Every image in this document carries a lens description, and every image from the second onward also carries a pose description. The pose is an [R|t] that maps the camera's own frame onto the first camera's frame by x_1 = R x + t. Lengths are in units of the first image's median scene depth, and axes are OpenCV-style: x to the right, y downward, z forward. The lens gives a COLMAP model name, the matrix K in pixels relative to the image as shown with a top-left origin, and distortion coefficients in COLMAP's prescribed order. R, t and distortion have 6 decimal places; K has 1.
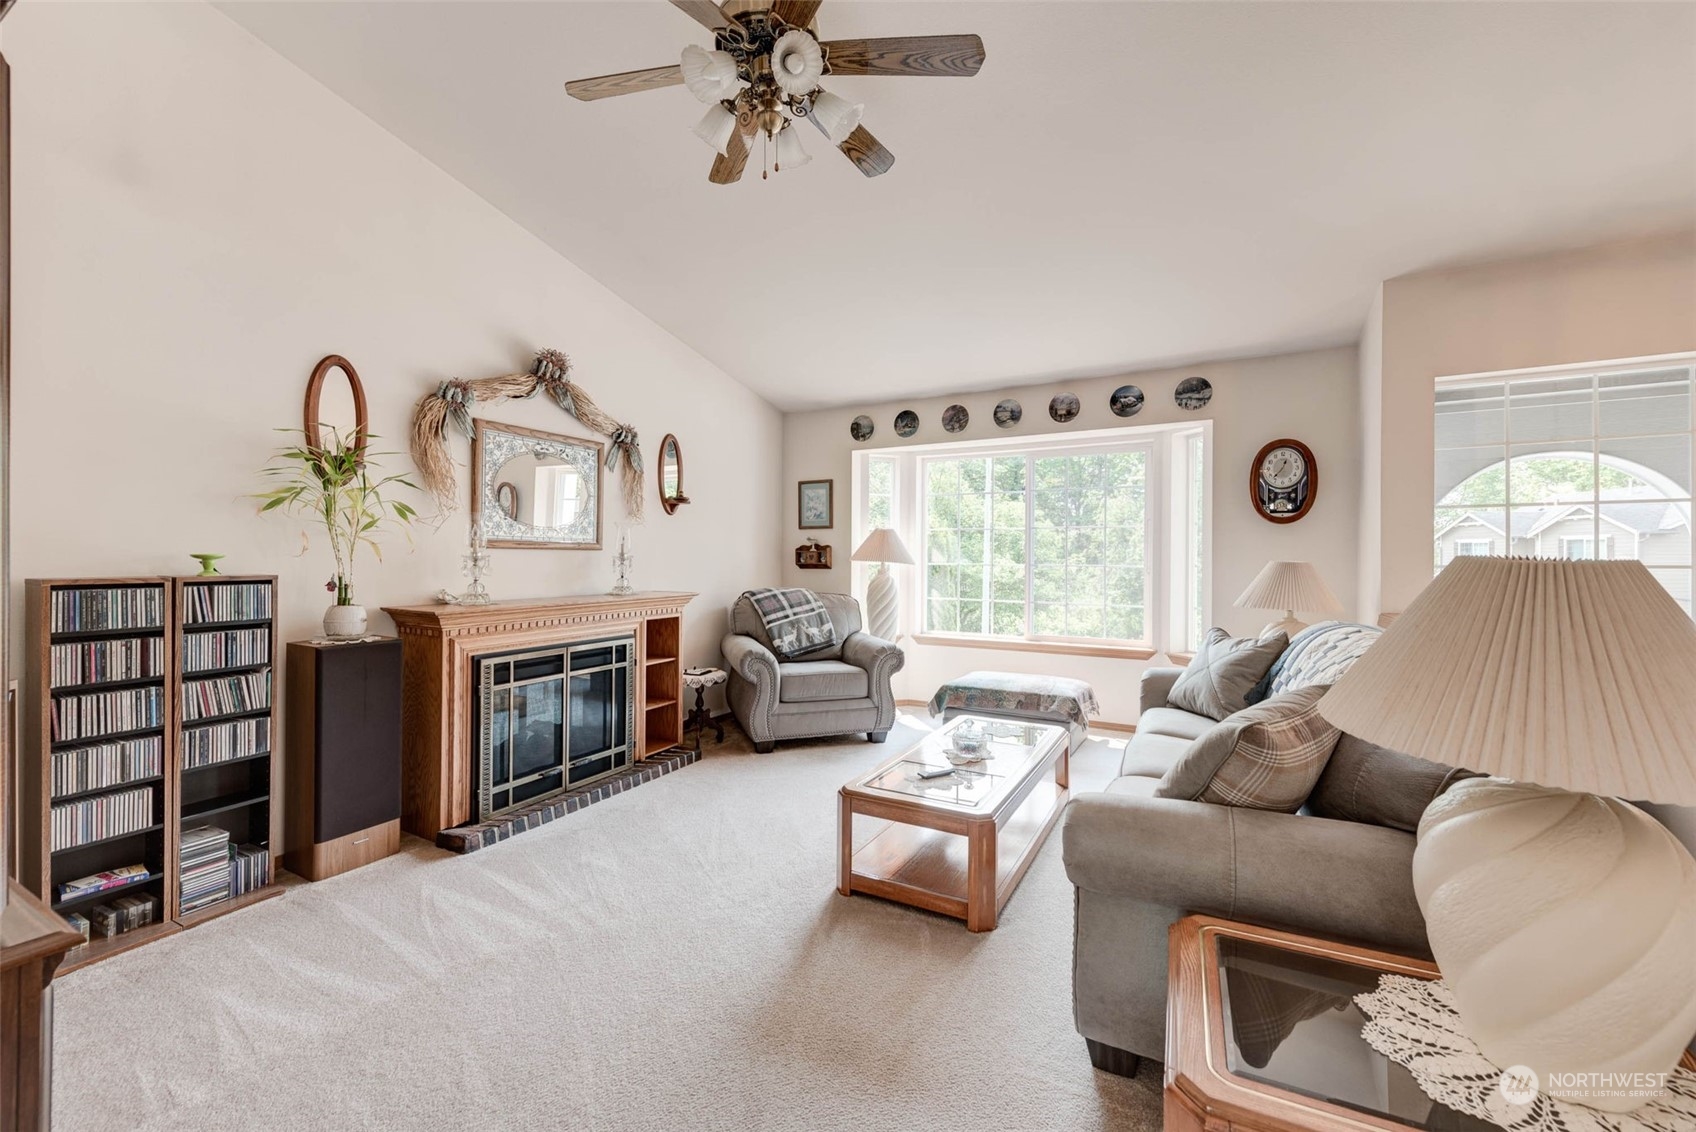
lens RADIAL K [[663.2, 0, 852.3], [0, 663.2, 559.7], [0, 0, 1]] dist [0.009731, -0.002835]
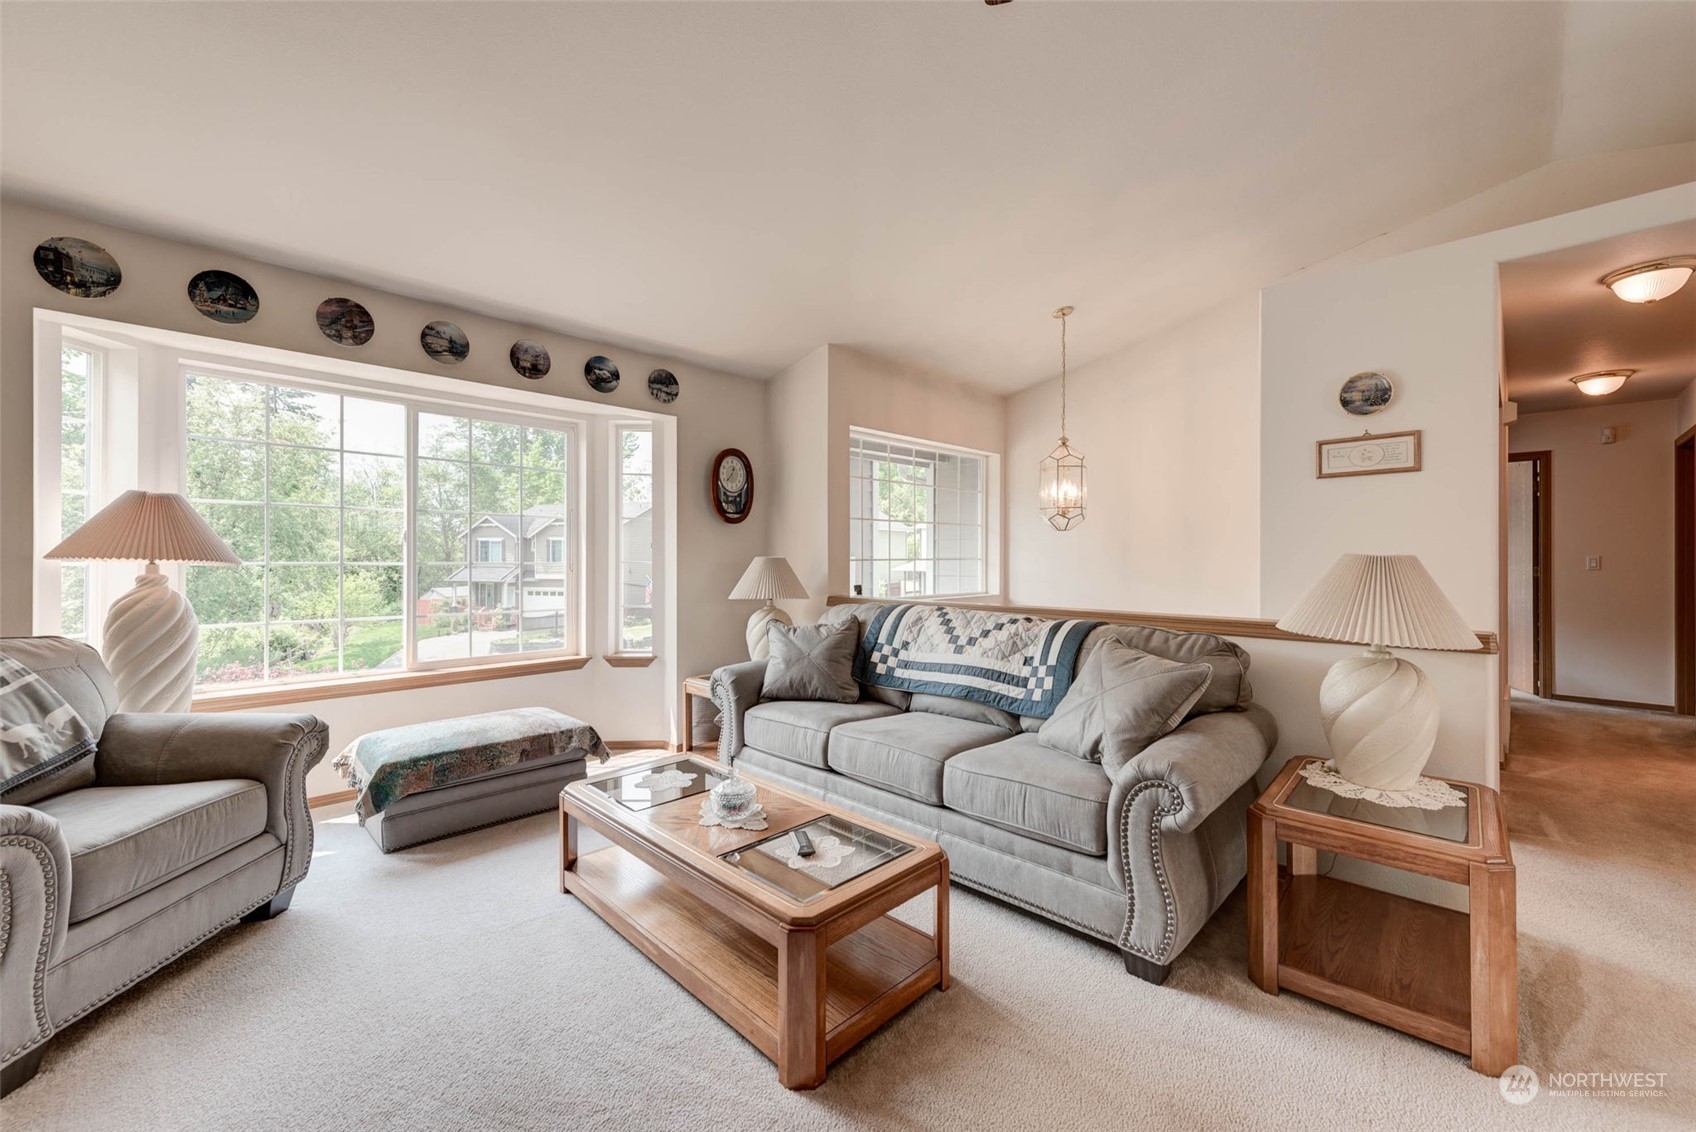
lens RADIAL K [[663.2, 0, 857.5], [0, 663.2, 555.3], [0, 0, 1]] dist [0.009731, -0.002835]
pose [[0.279289, -0.000035, 0.960207, -0.331535], [0.000540, 1.000000, -0.000121, 0.000011], [-0.960207, 0.000552, 0.279289, 0.430294]]
